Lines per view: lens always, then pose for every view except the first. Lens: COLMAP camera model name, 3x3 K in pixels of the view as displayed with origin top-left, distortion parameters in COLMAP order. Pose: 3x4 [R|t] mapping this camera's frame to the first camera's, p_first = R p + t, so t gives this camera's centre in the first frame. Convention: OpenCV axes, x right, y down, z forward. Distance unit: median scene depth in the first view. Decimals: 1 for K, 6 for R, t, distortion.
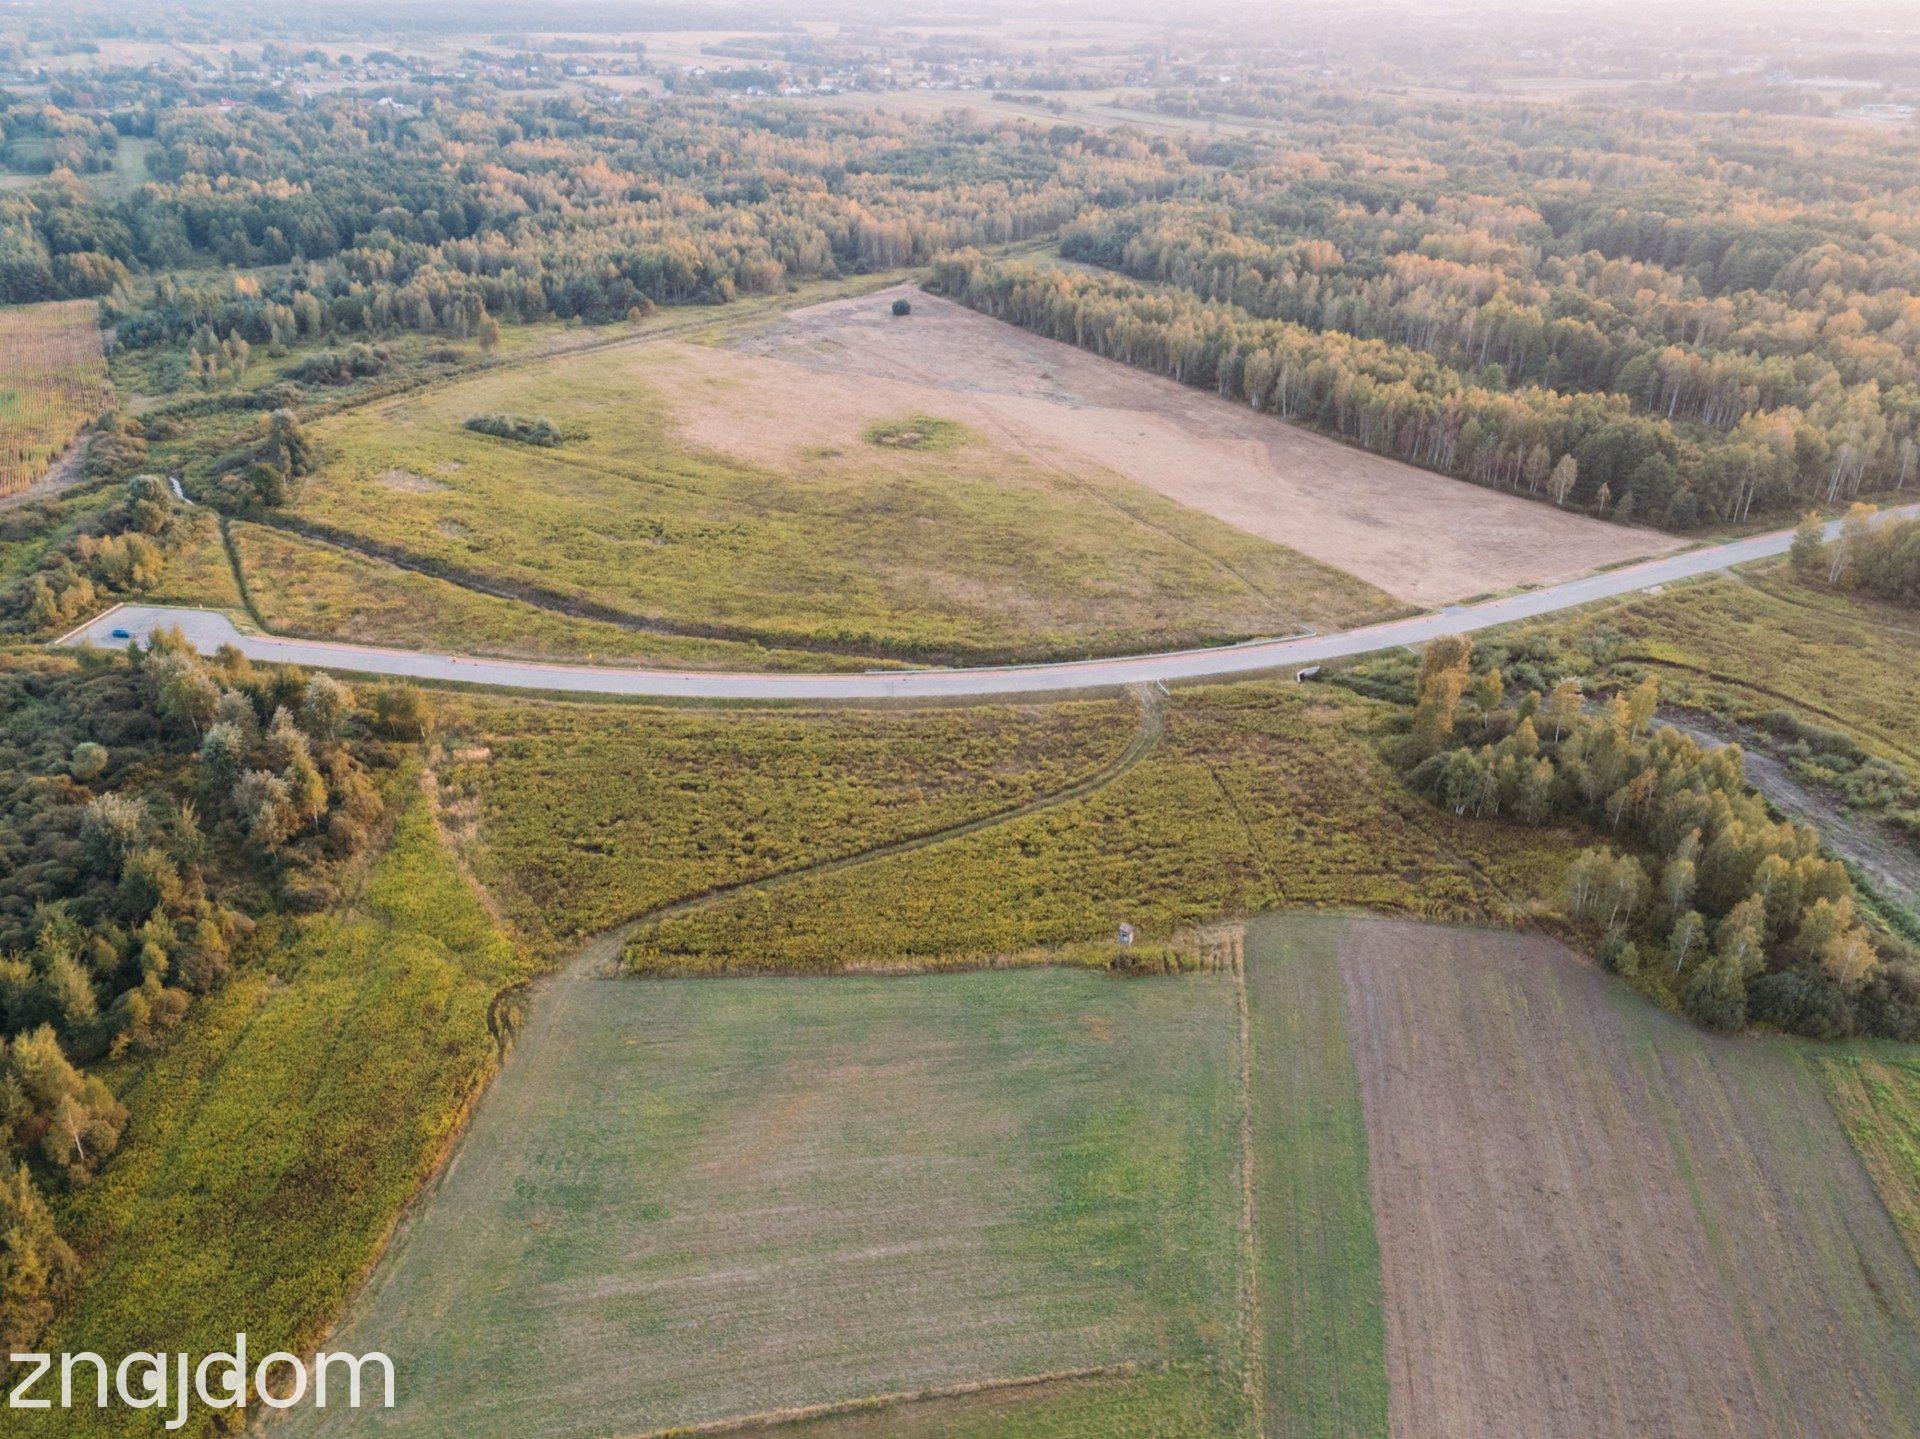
lens RADIAL K [[1422.5, 0, 955.9], [0, 1422.5, 713.0], [0, 0, 1]] dist [0.078691, -0.071028]
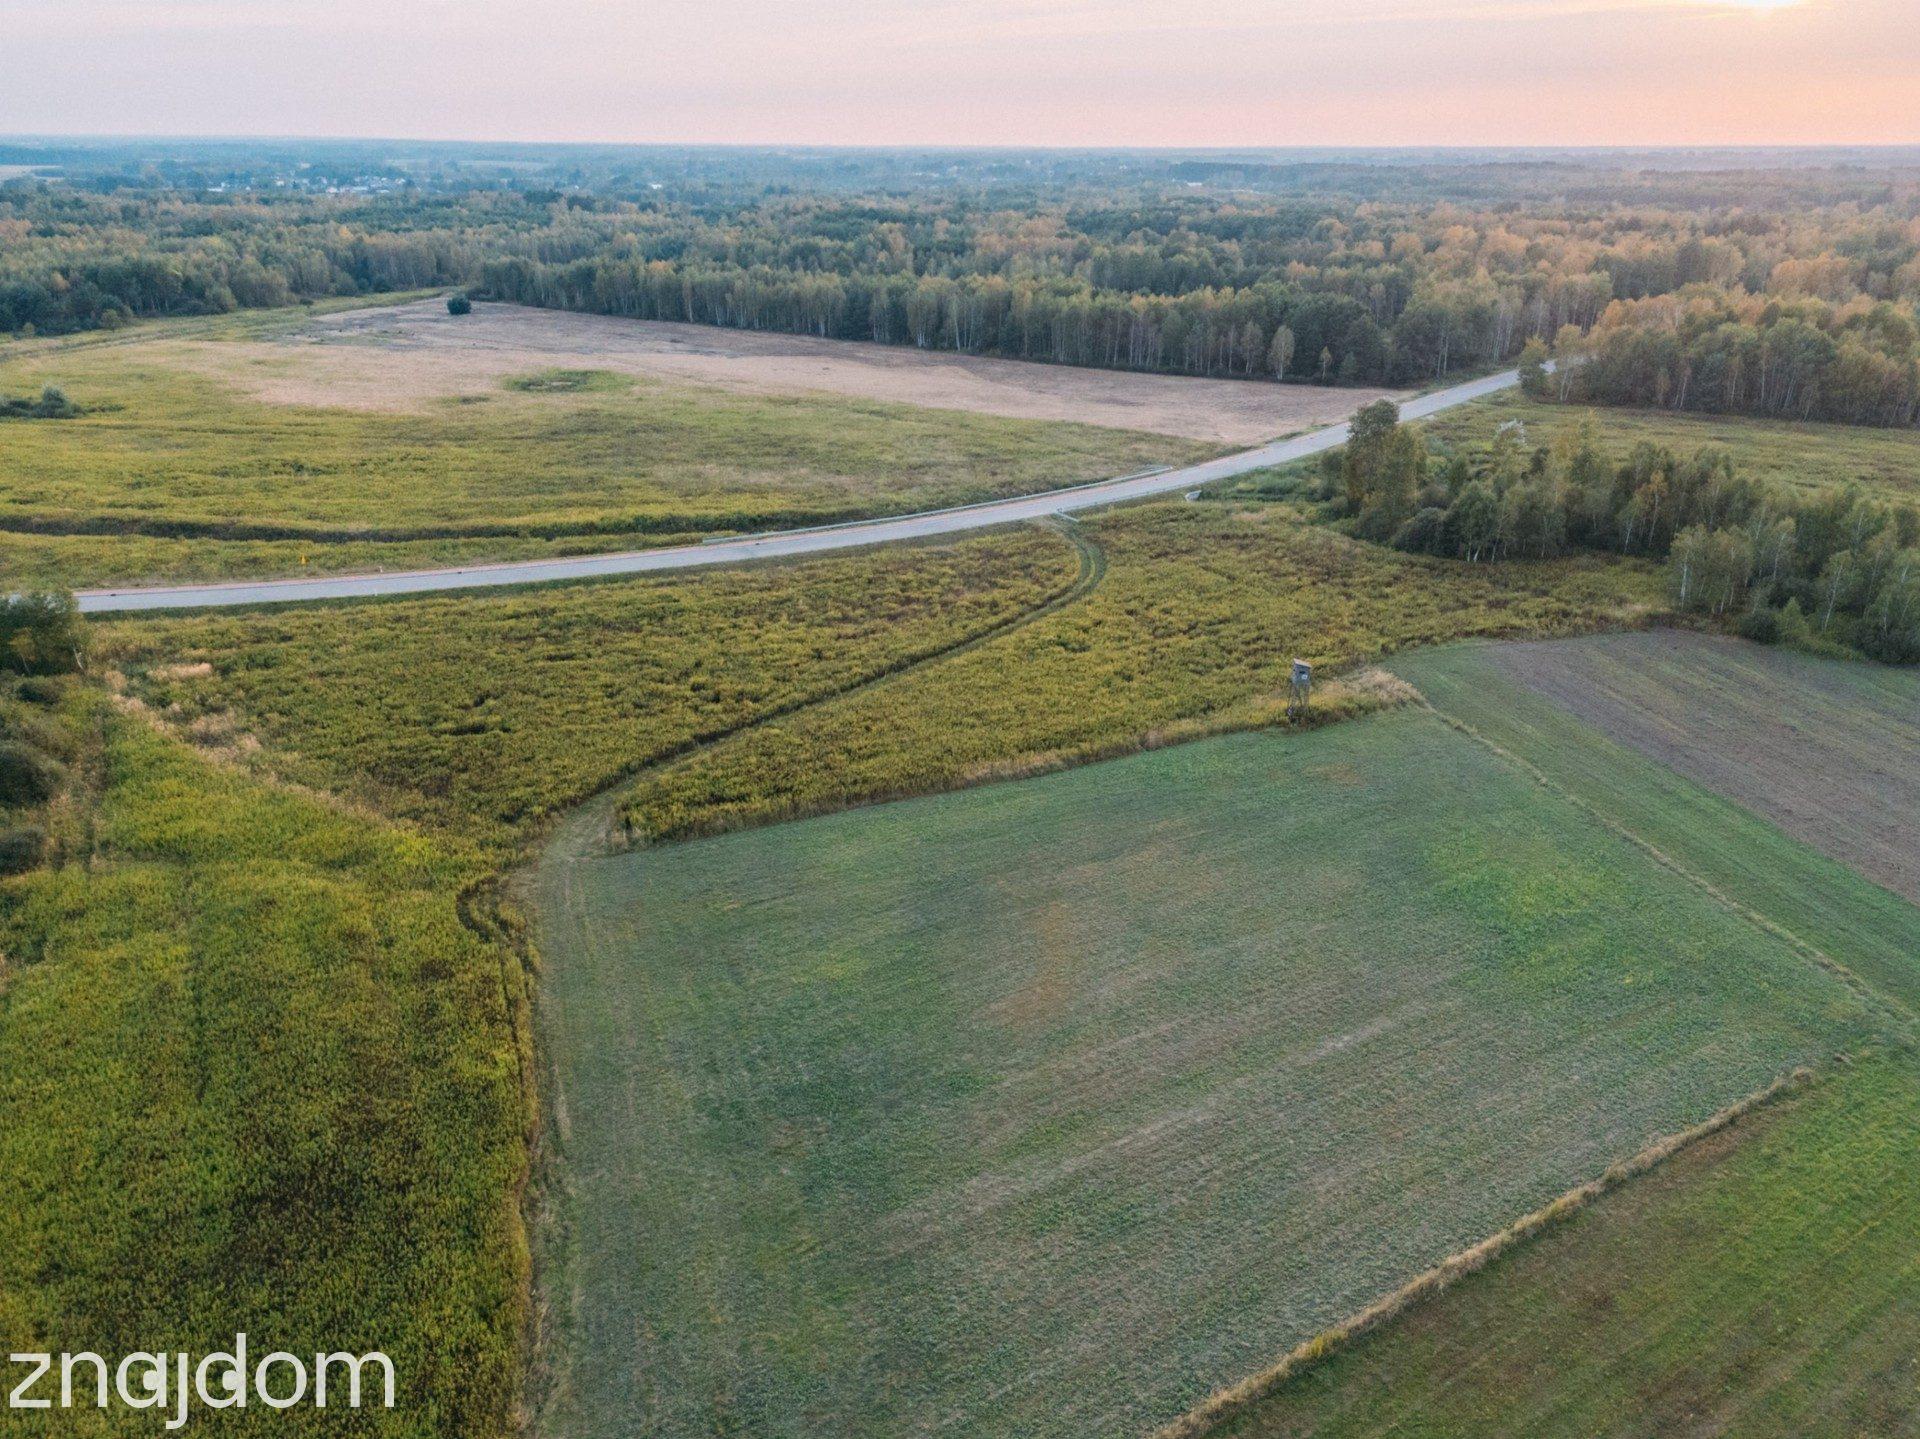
lens RADIAL K [[1422.5, 0, 954.0], [0, 1422.5, 724.4], [0, 0, 1]] dist [0.078691, -0.071028]
pose [[0.922474, -0.148803, 0.356230, -0.211007], [0.179817, 0.982139, -0.055389, 0.124590], [-0.341625, 0.115151, 0.932755, 0.234997]]
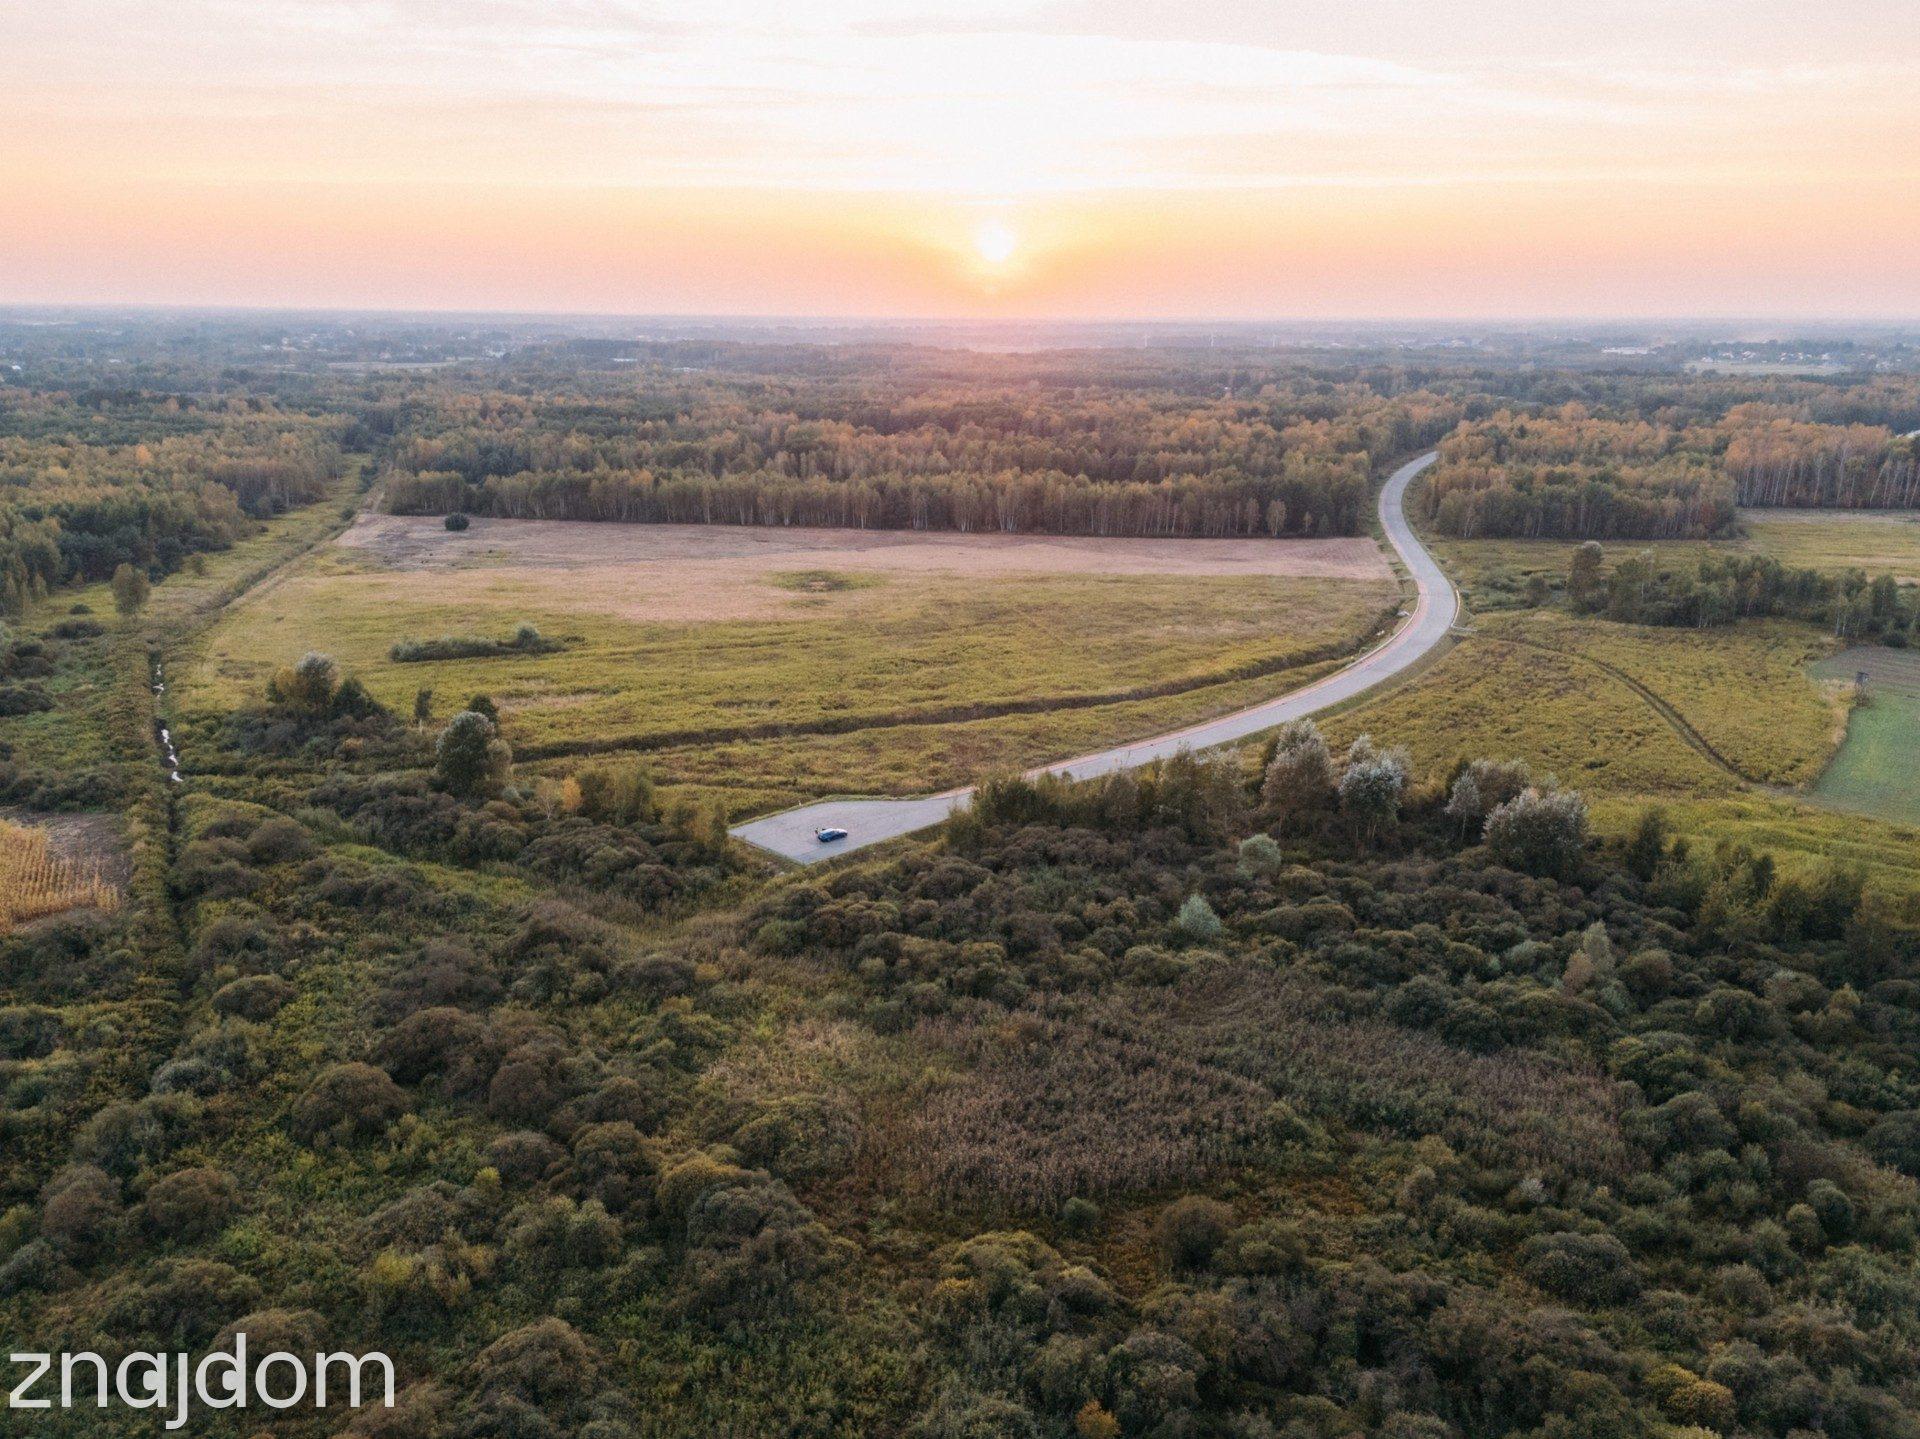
lens RADIAL K [[1422.5, 0, 959.2], [0, 1422.5, 738.4], [0, 0, 1]] dist [0.078691, -0.071028]
pose [[0.618165, -0.227306, 0.752465, -1.057795], [0.357286, 0.933926, -0.011396, -0.068664], [-0.700156, 0.275890, 0.658533, 0.441589]]
